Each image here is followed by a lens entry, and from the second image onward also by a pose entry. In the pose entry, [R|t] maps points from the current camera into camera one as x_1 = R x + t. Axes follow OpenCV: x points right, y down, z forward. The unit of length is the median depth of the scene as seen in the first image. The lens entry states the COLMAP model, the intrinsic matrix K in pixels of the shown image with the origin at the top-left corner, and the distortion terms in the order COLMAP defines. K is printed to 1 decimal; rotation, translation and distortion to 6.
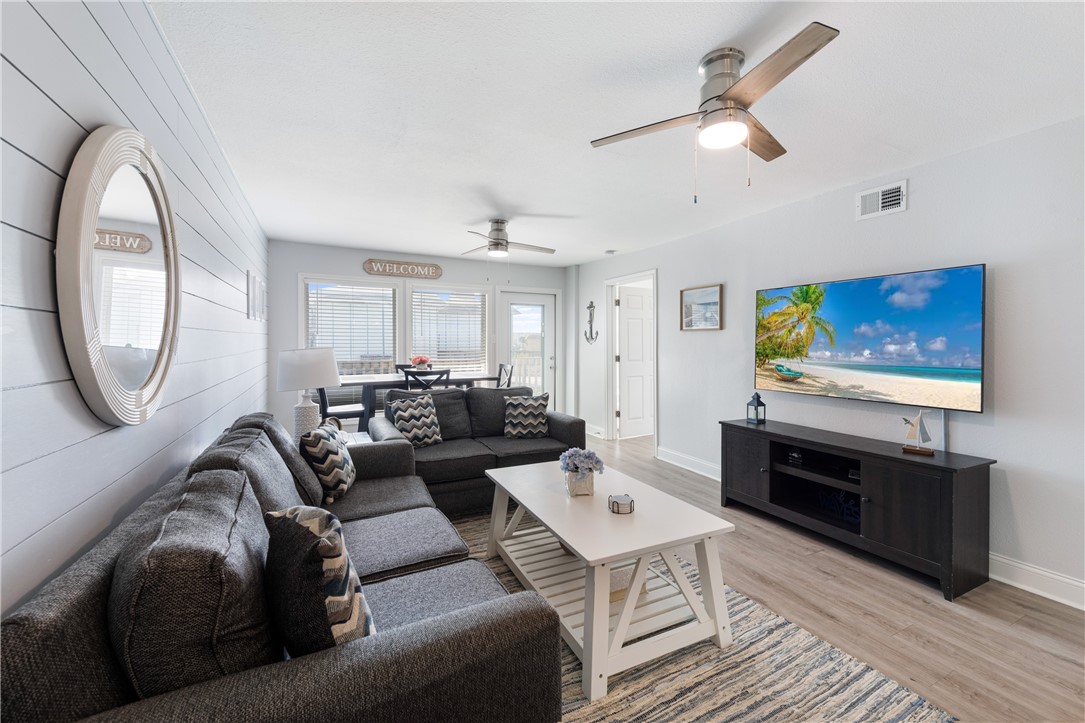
lens RADIAL K [[446.8, 0, 547.0], [0, 446.8, 352.4], [0, 0, 1]] dist [0.007009, -0.002263]
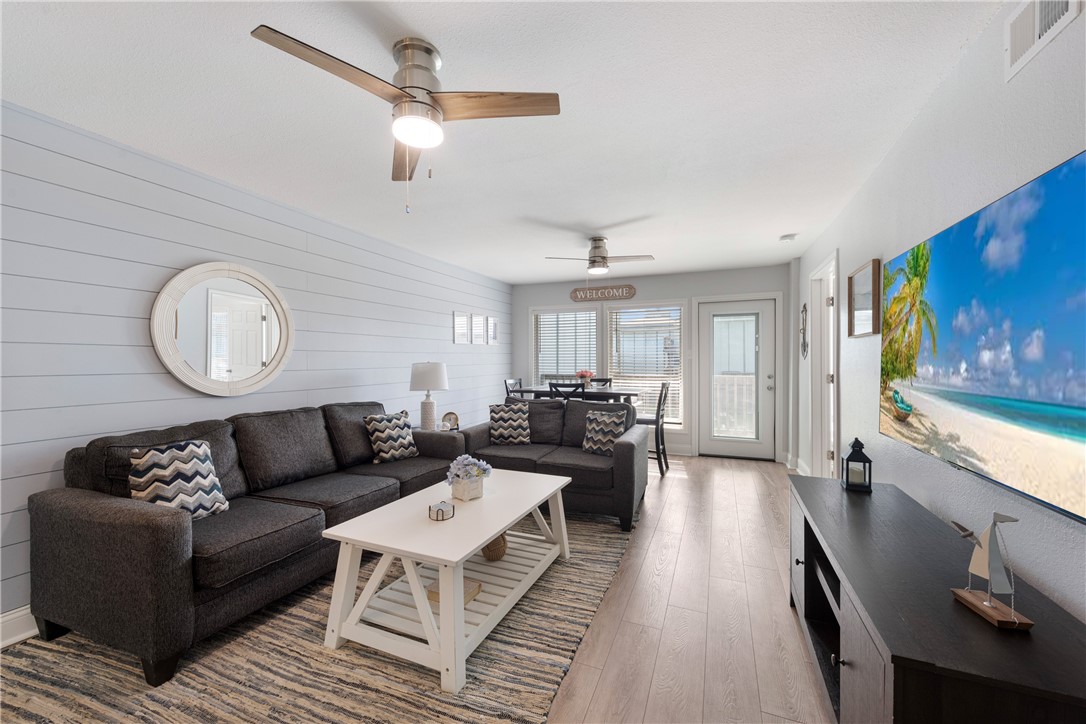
lens RADIAL K [[424.9, 0, 534.5], [0, 424.9, 362.7], [0, 0, 1]] dist [0.001168, -0.001220]
pose [[0.647559, -0.002345, -0.762012, 0.582175], [-0.012434, 0.999830, -0.013644, 0.005195], [0.761914, 0.018310, 0.647419, 0.287152]]
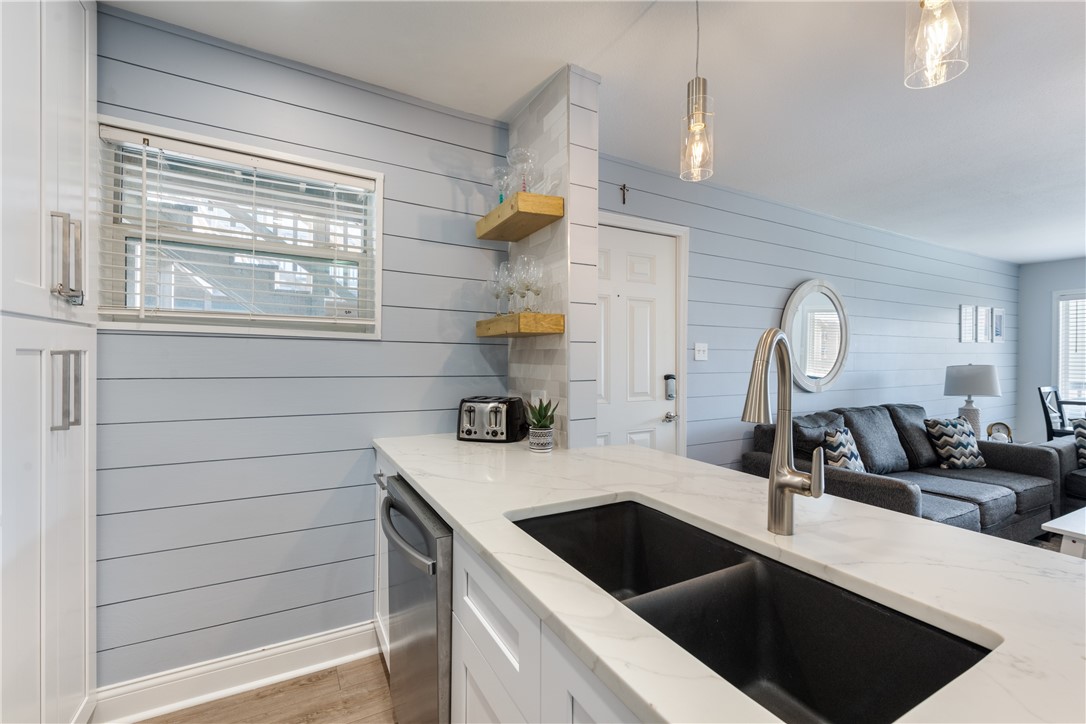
lens RADIAL K [[465.6, 0, 541.7], [0, 465.6, 354.8], [0, 0, 1]] dist [0.000747, -0.000134]
pose [[0.047257, -0.003734, -0.998876, 0.602554], [-0.031957, 0.999475, -0.005248, 0.007030], [0.998371, 0.032169, 0.047113, -0.249159]]
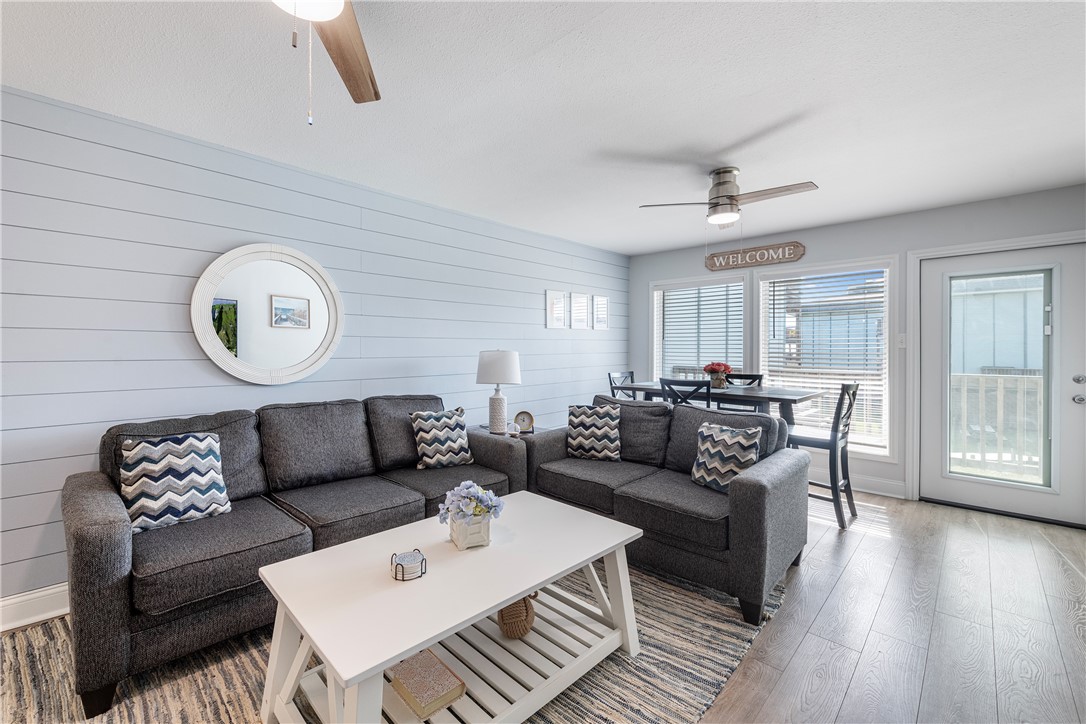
lens RADIAL K [[447.2, 0, 505.4], [0, 447.2, 351.2], [0, 0, 1]] dist [0.007009, -0.002263]
pose [[0.301229, 0.001425, -0.953551, 0.495014], [-0.023627, 0.999703, -0.005970, 0.000133], [0.953259, 0.024328, 0.301173, 0.509738]]
